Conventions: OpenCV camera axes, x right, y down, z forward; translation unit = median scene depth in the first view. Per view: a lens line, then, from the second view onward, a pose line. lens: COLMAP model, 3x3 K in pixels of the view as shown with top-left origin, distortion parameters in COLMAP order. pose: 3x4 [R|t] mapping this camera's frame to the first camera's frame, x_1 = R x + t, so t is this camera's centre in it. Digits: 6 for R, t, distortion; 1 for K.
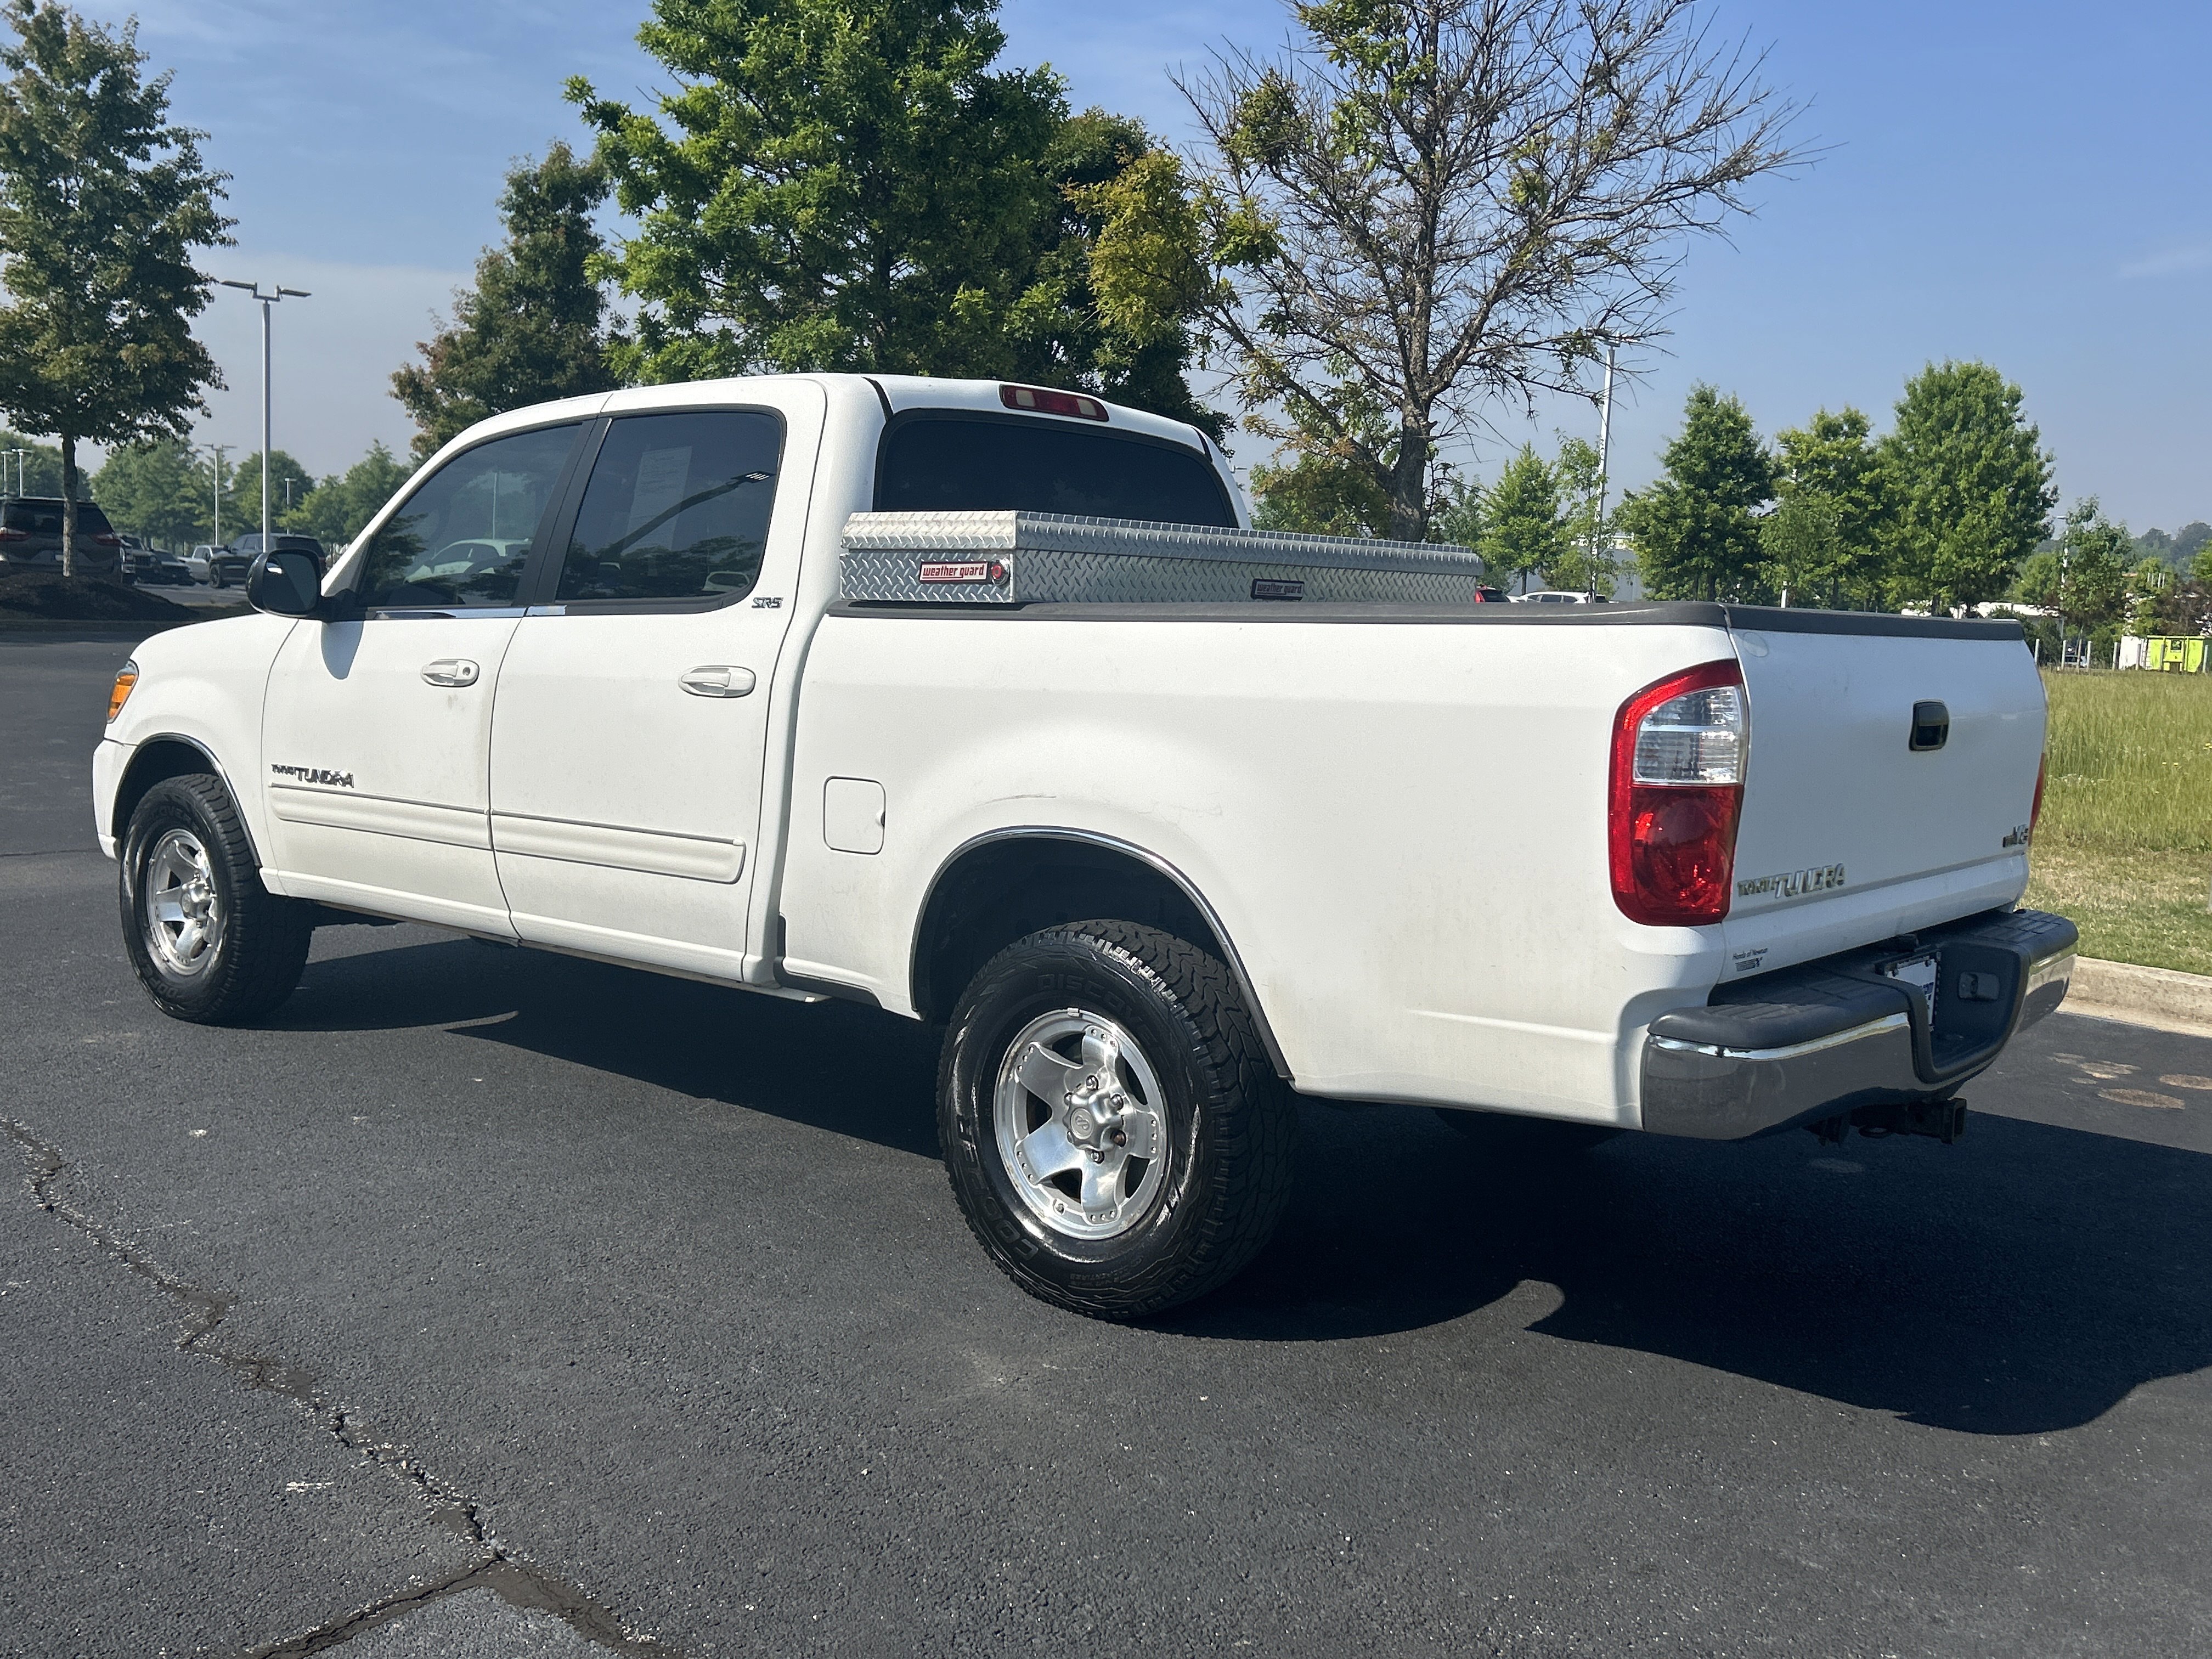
lens RADIAL K [[2076.0, 0, 1119.8], [0, 2076.0, 821.6], [0, 0, 1]] dist [0.055007, 0.000000]
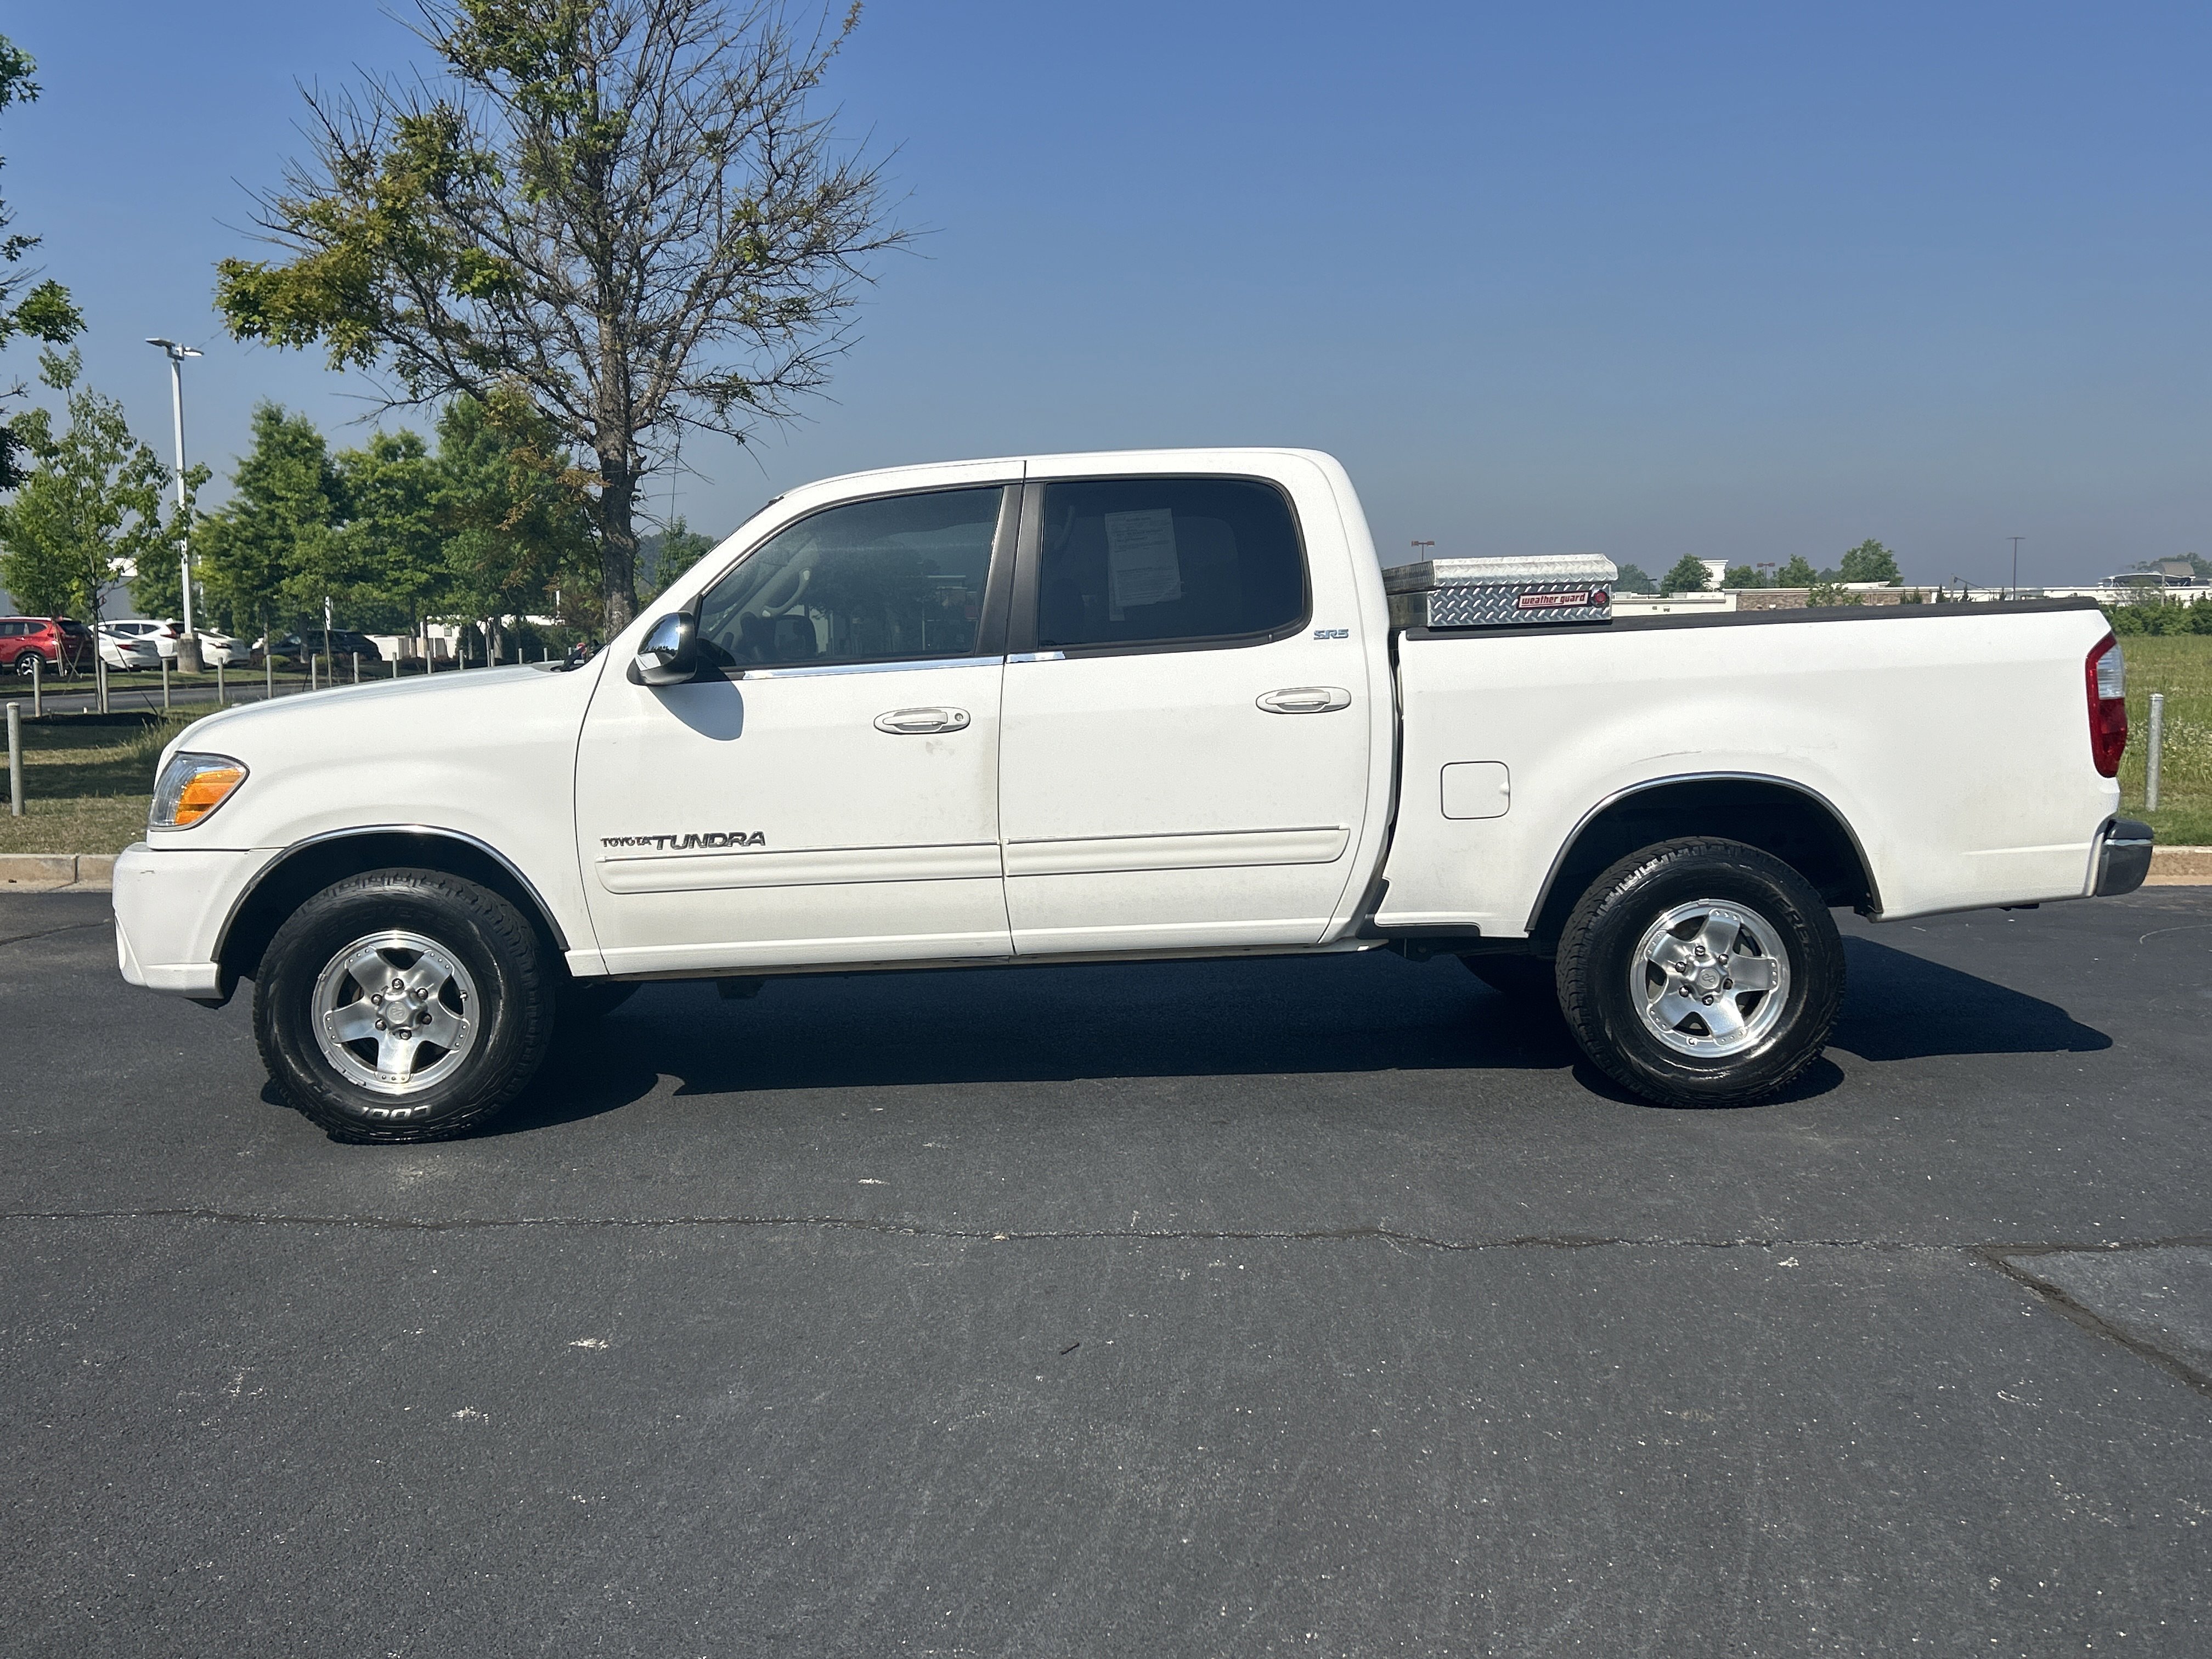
lens RADIAL K [[2076.0, 0, 1118.5], [0, 2076.0, 816.5], [0, 0, 1]] dist [0.055007, 0.000000]
pose [[0.748982, -0.110231, 0.653356, -0.894665], [0.116725, 0.992594, 0.033656, -0.043865], [-0.652228, 0.051055, 0.756302, 0.121897]]
